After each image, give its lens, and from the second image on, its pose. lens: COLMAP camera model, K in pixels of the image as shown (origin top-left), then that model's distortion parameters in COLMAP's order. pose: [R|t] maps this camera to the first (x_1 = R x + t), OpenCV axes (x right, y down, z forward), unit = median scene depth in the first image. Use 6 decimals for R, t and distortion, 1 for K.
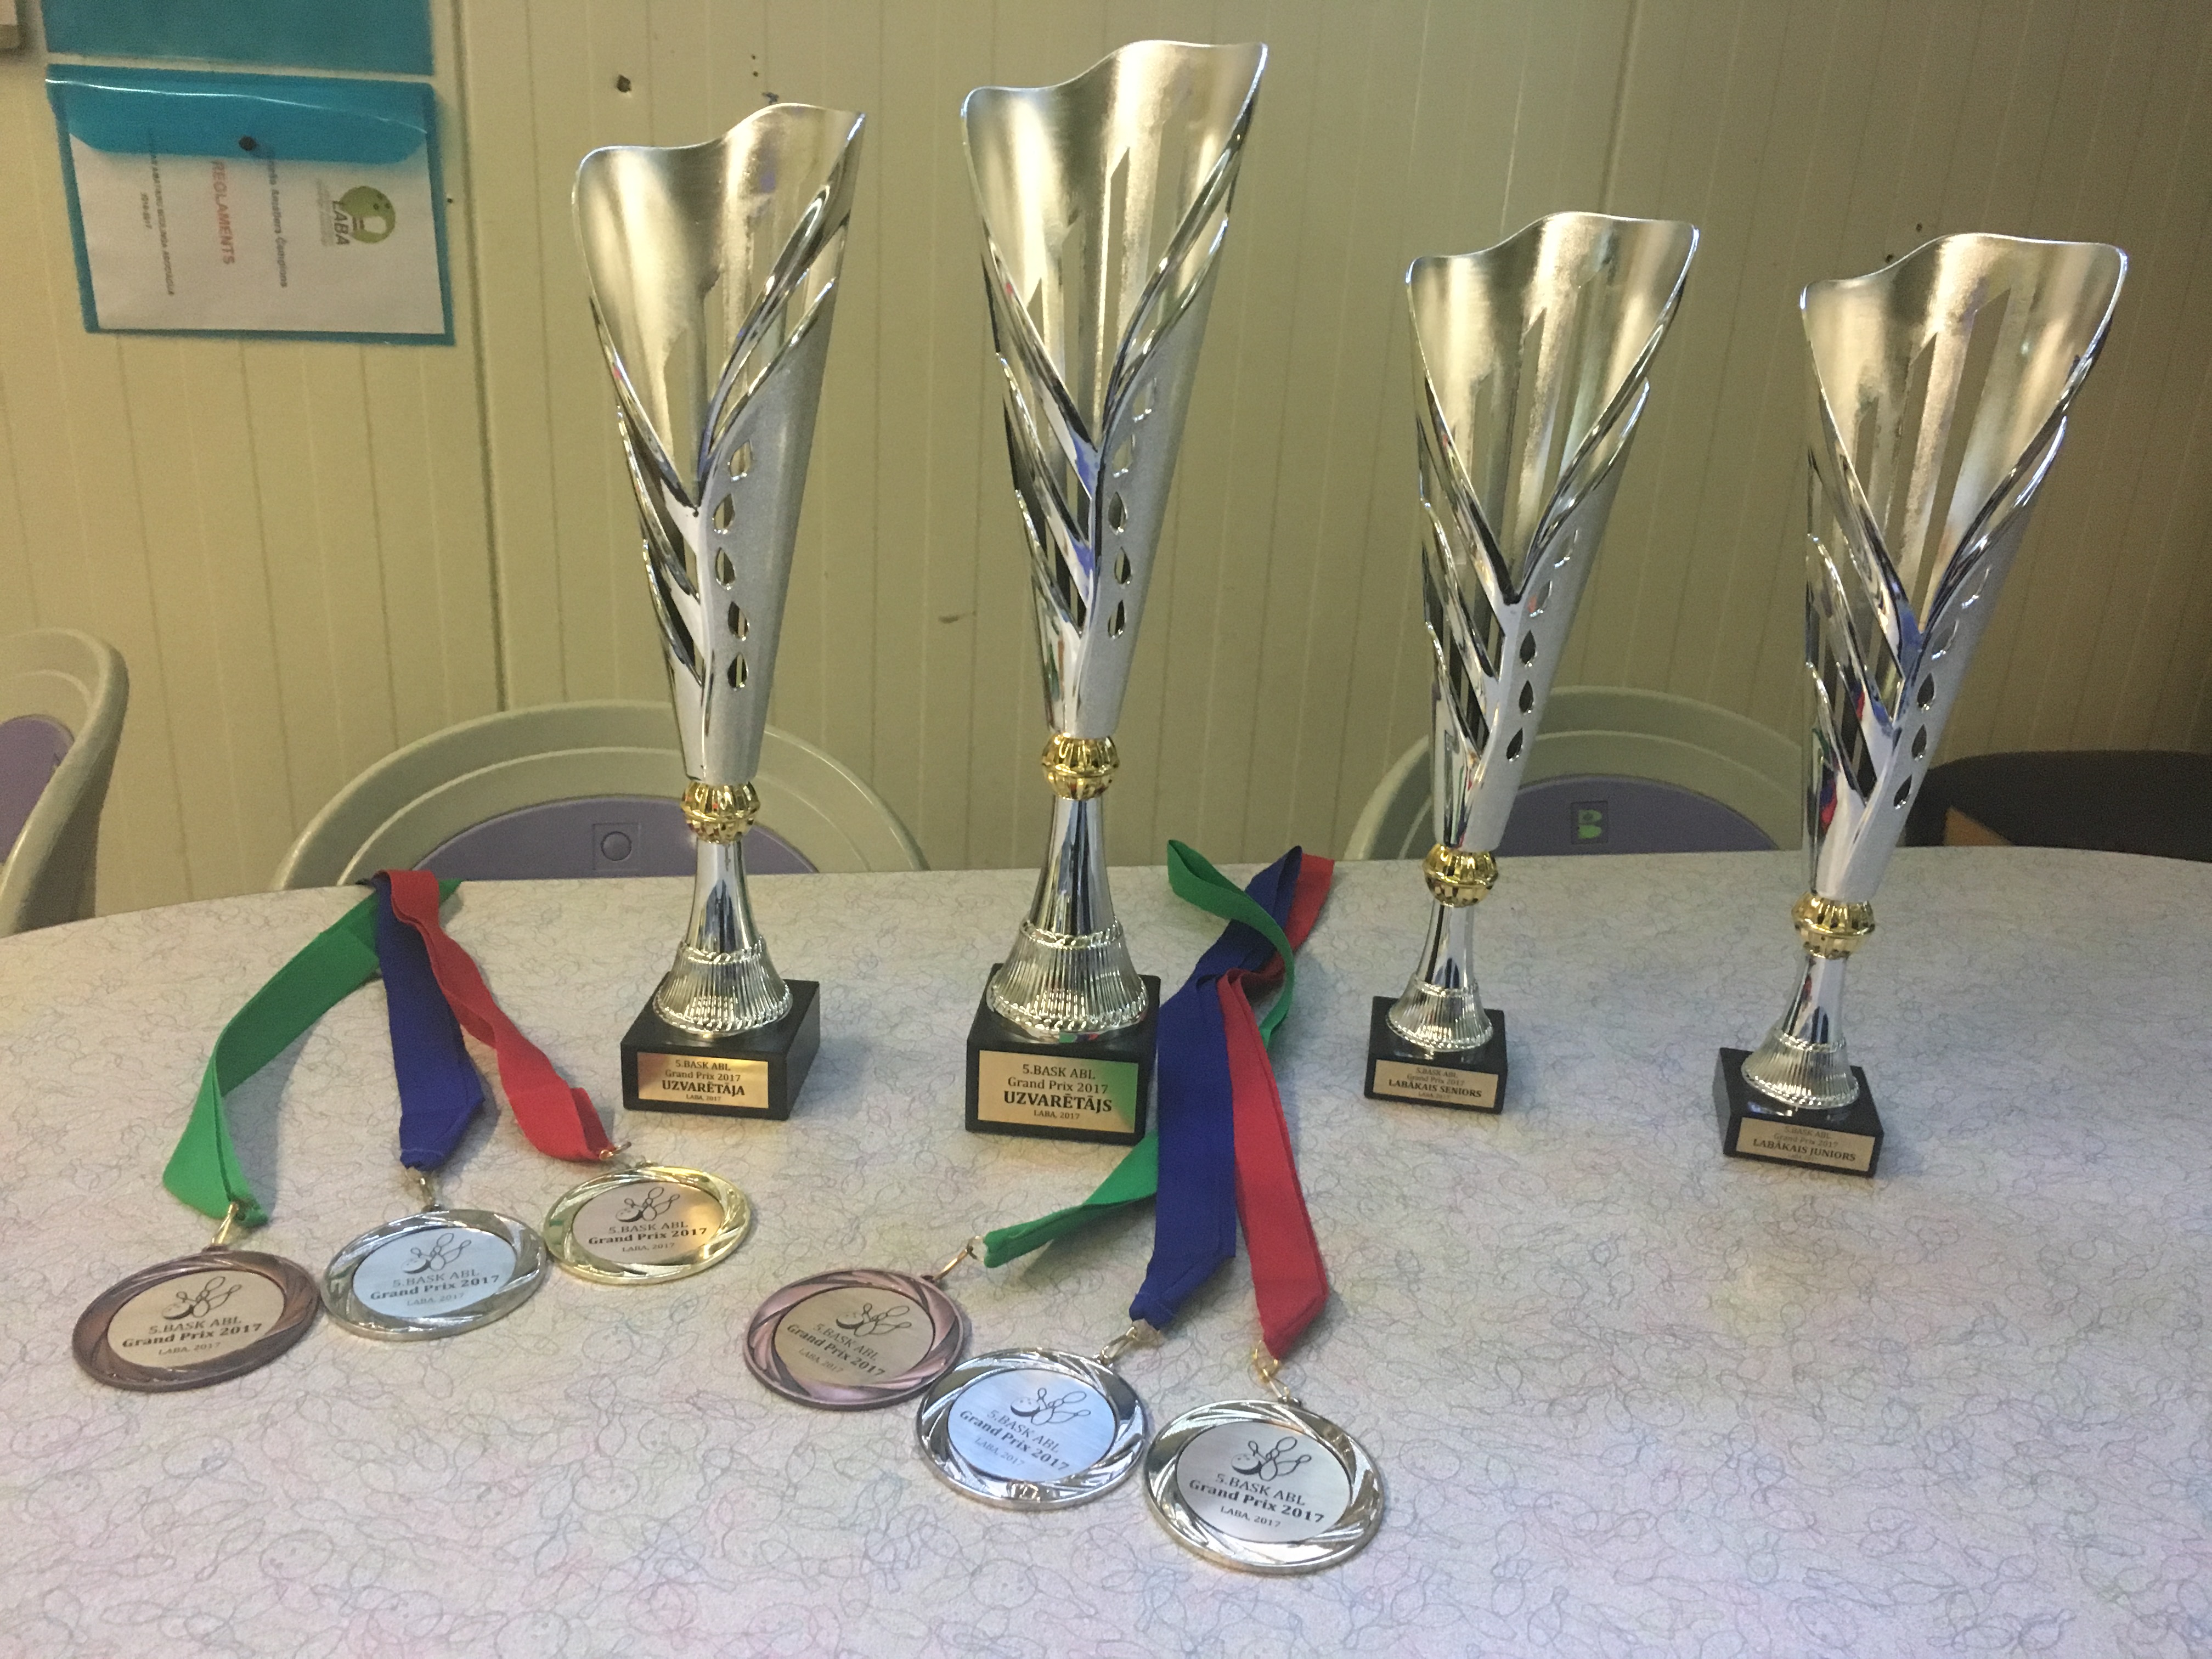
lens RADIAL K [[1870.2, 0, 1102.7], [0, 1870.2, 825.5], [0, 0, 1]] dist [0.080881, -0.117375]
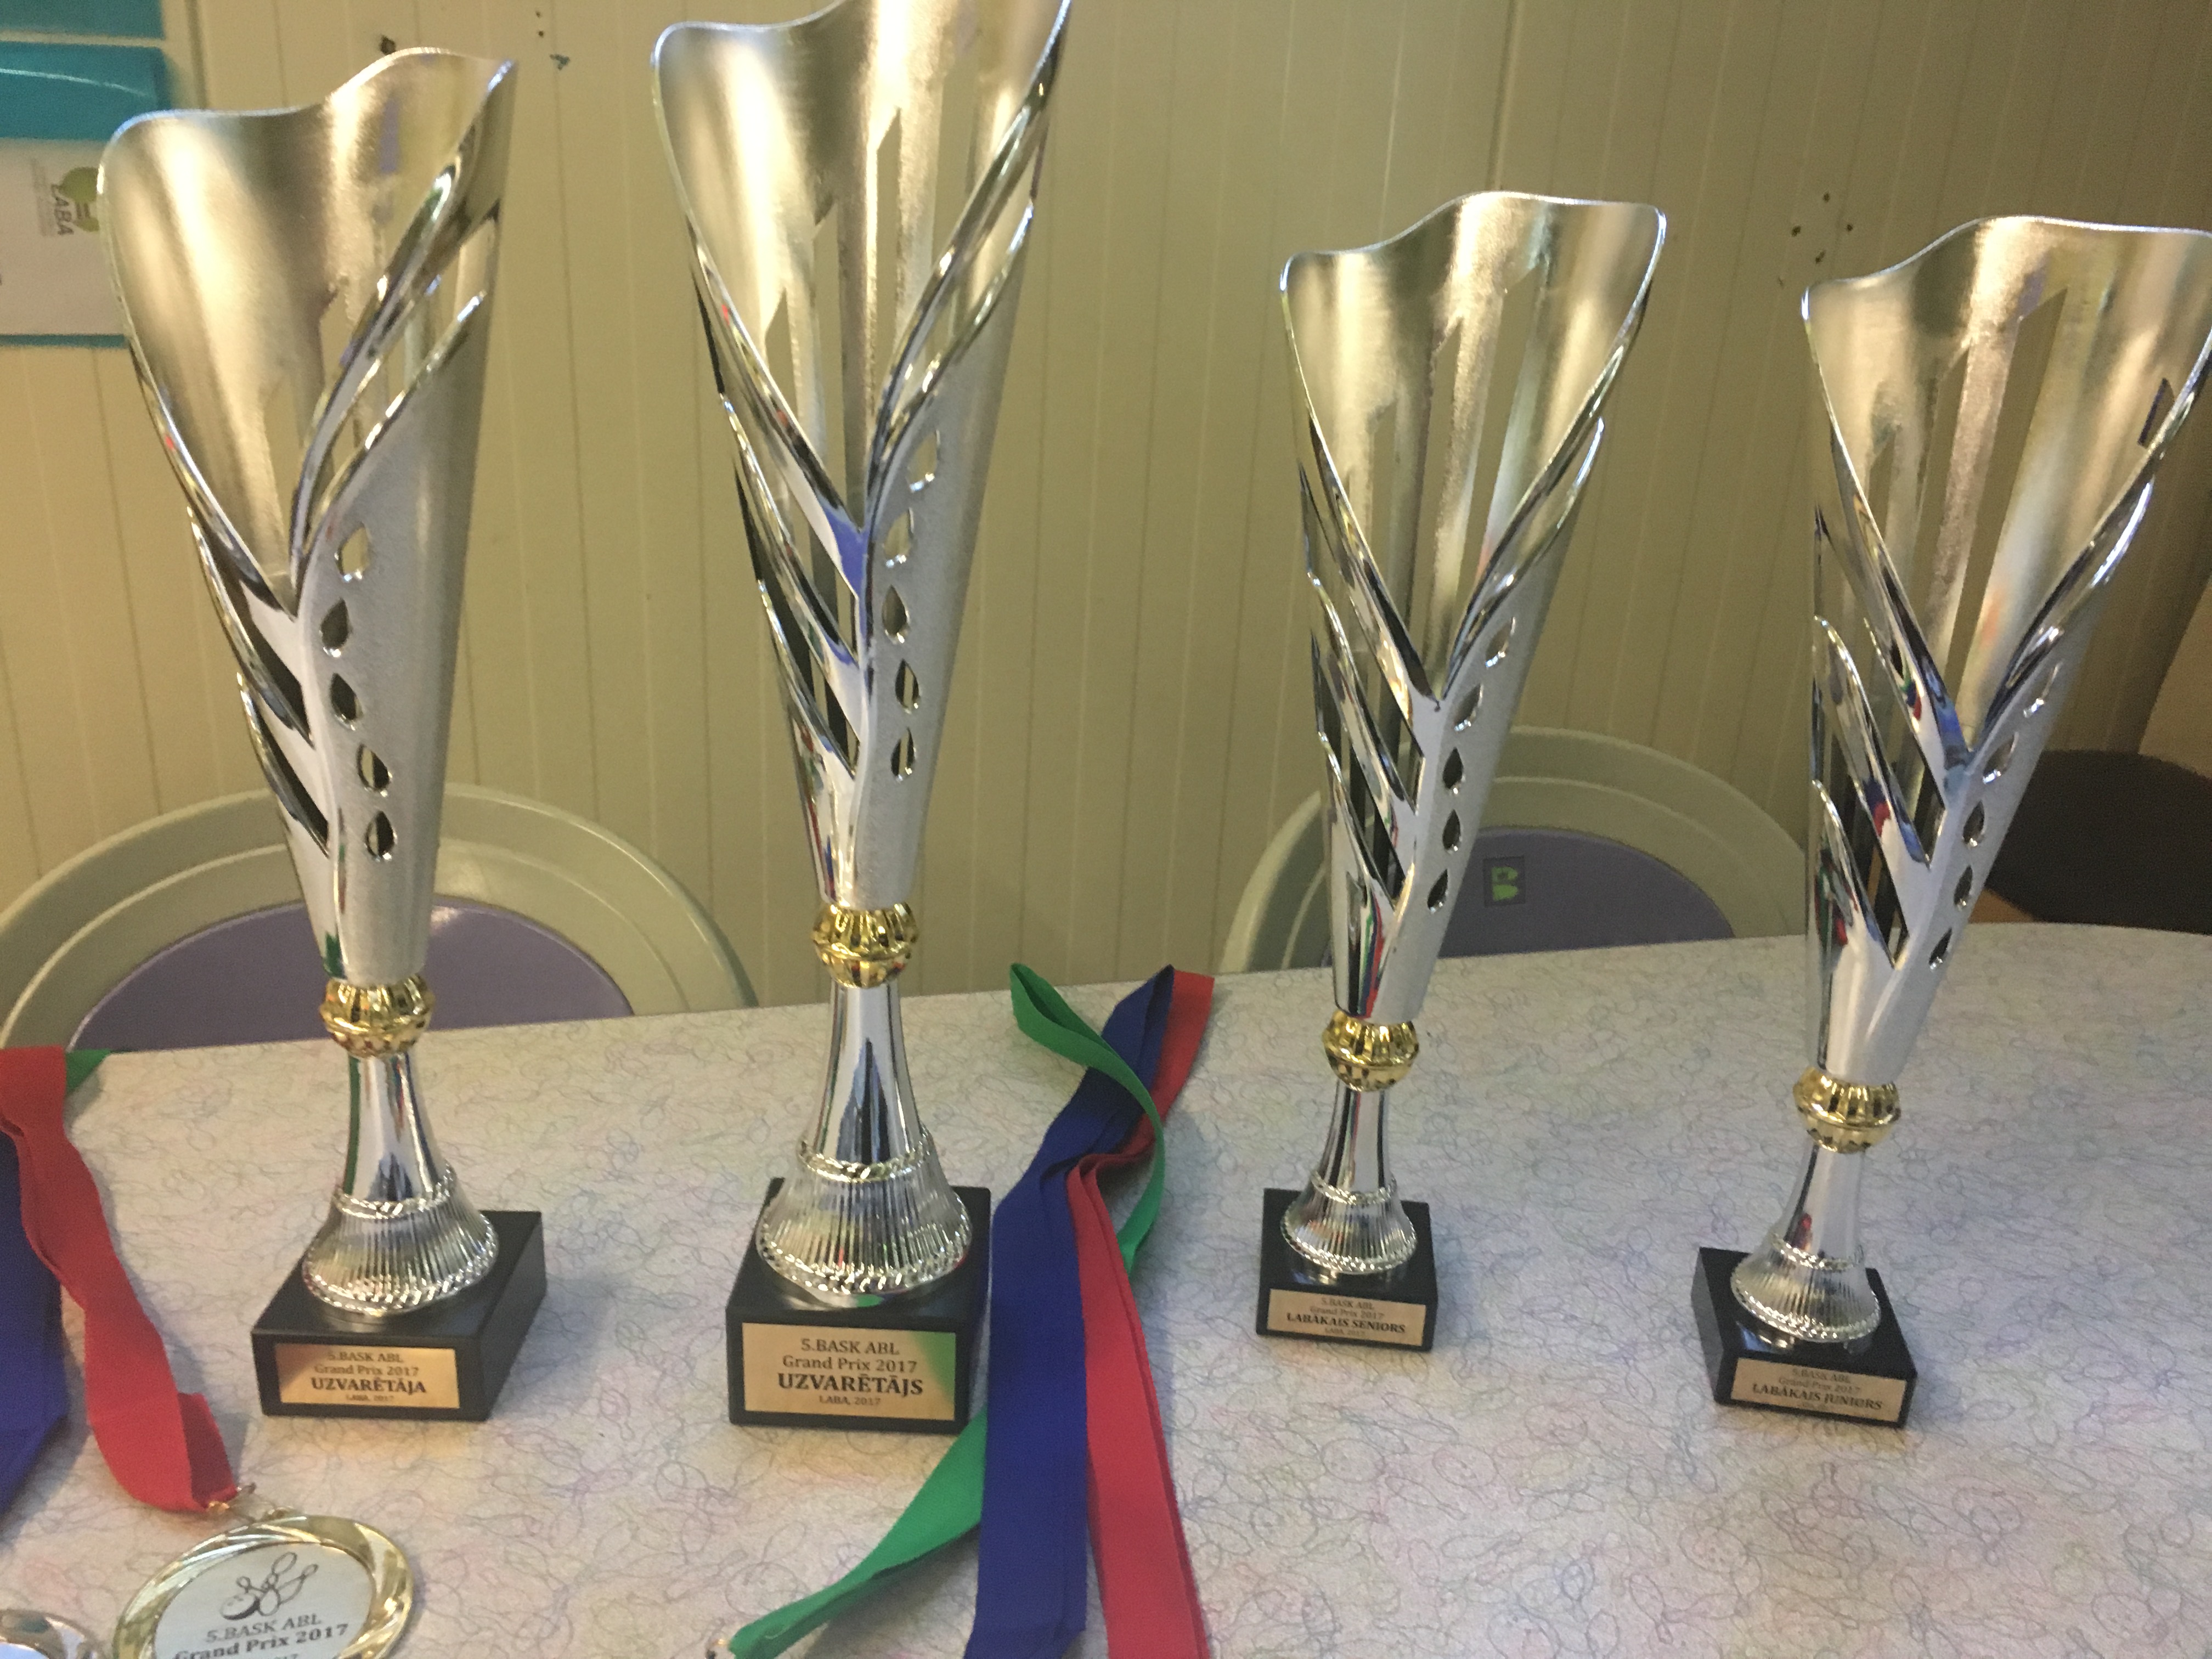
lens RADIAL K [[1870.2, 0, 1102.7], [0, 1870.2, 825.5], [0, 0, 1]] dist [0.080881, -0.117375]
pose [[0.997970, -0.028625, 0.056893, 0.039850], [0.027825, 0.999503, 0.014815, -0.083792], [-0.057289, -0.013201, 0.998270, 0.241826]]
